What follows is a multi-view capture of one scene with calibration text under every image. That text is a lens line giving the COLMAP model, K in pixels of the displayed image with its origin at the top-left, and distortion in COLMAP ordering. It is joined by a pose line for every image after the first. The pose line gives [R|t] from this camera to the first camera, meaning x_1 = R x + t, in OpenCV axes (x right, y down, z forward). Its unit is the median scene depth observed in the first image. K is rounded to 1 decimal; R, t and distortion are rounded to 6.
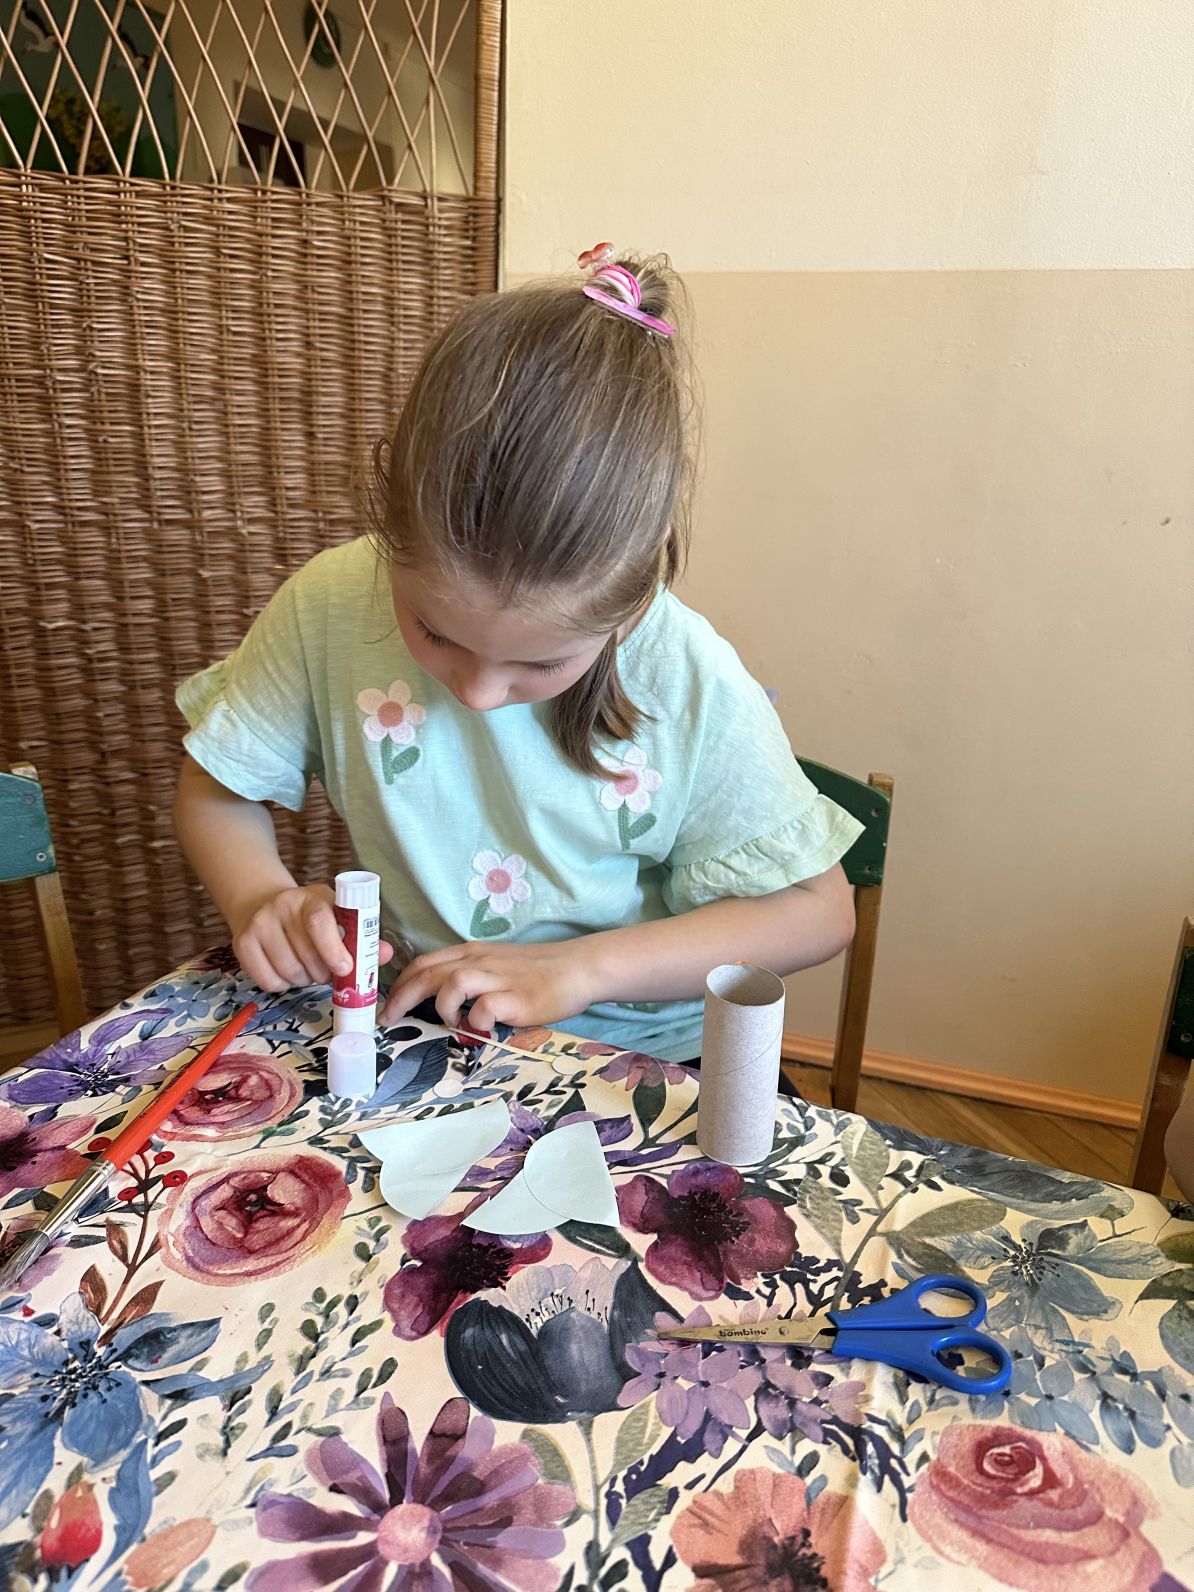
lens RADIAL K [[1106.9, 0, 540.7], [0, 1106.9, 795.0], [0, 0, 1]] dist [-0.041355, -0.002207]
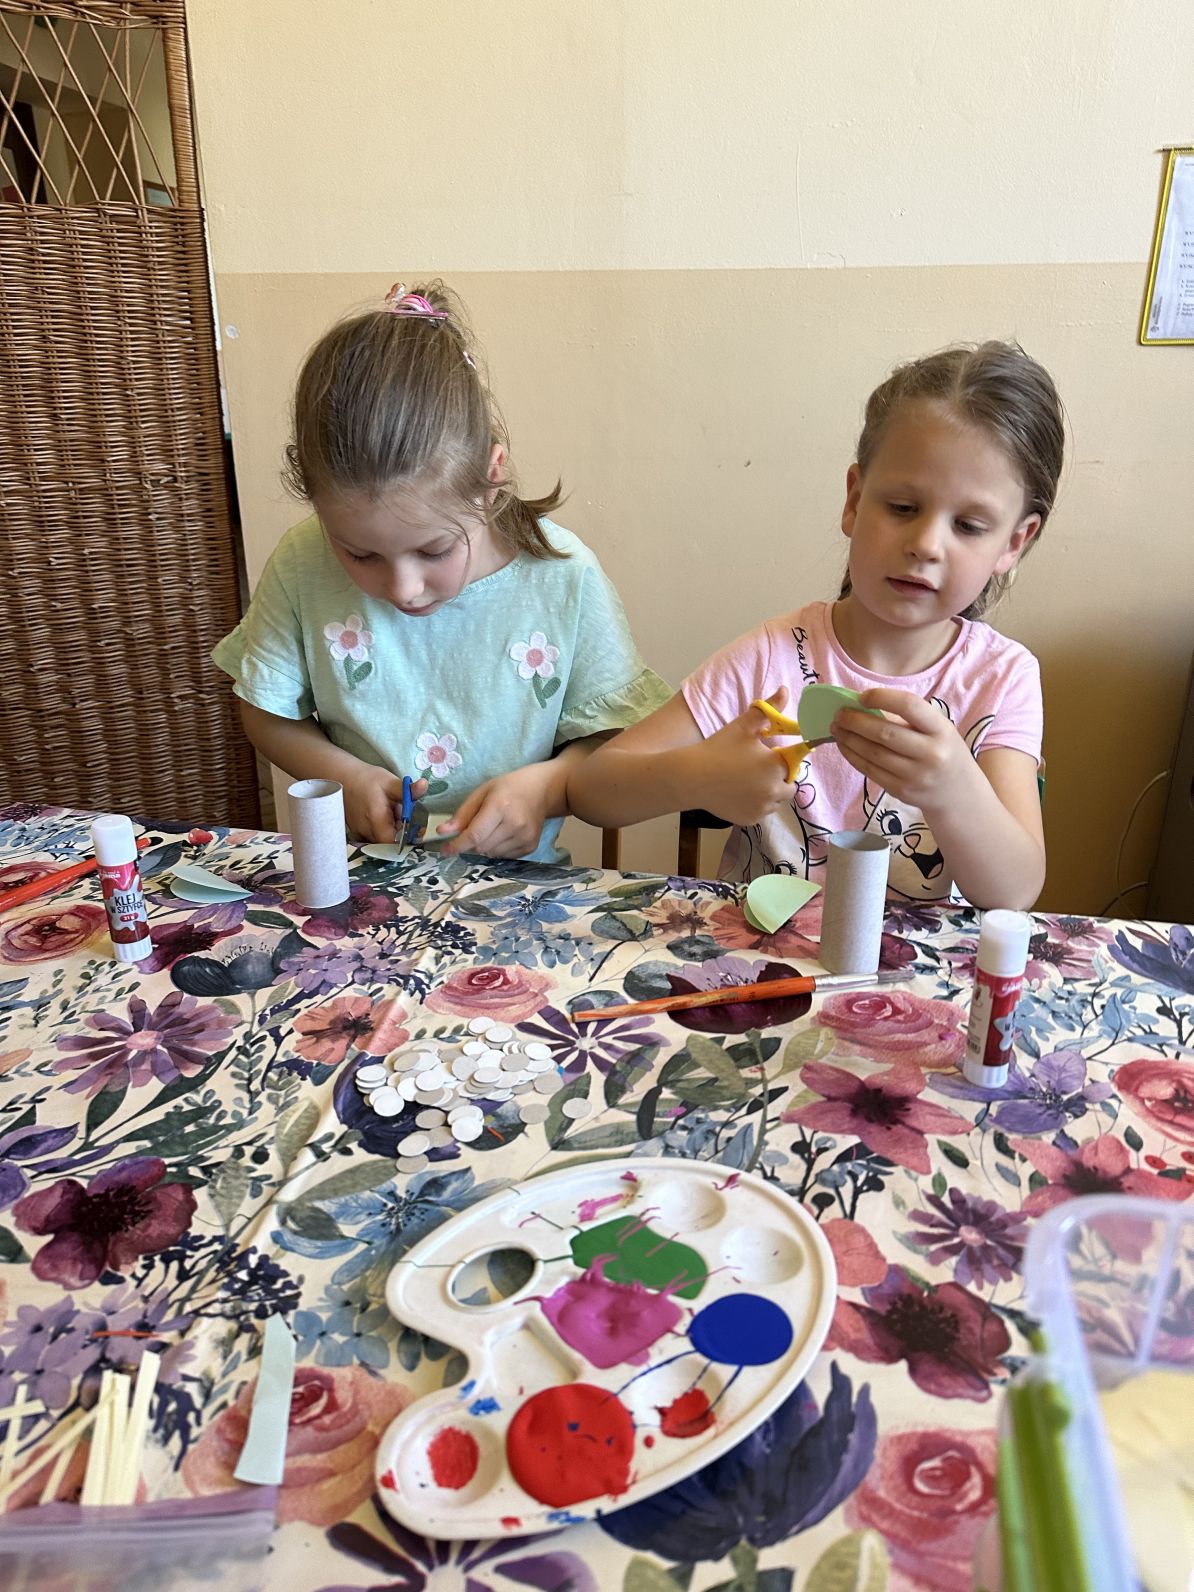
lens RADIAL K [[1154.8, 0, 619.6], [0, 1154.8, 814.1], [0, 0, 1]] dist [-0.000797, -0.028925]
pose [[0.976467, -0.094789, 0.193721, 0.221743], [0.087233, 0.995070, 0.047186, 0.194285], [-0.197239, -0.029177, 0.979921, -0.727293]]
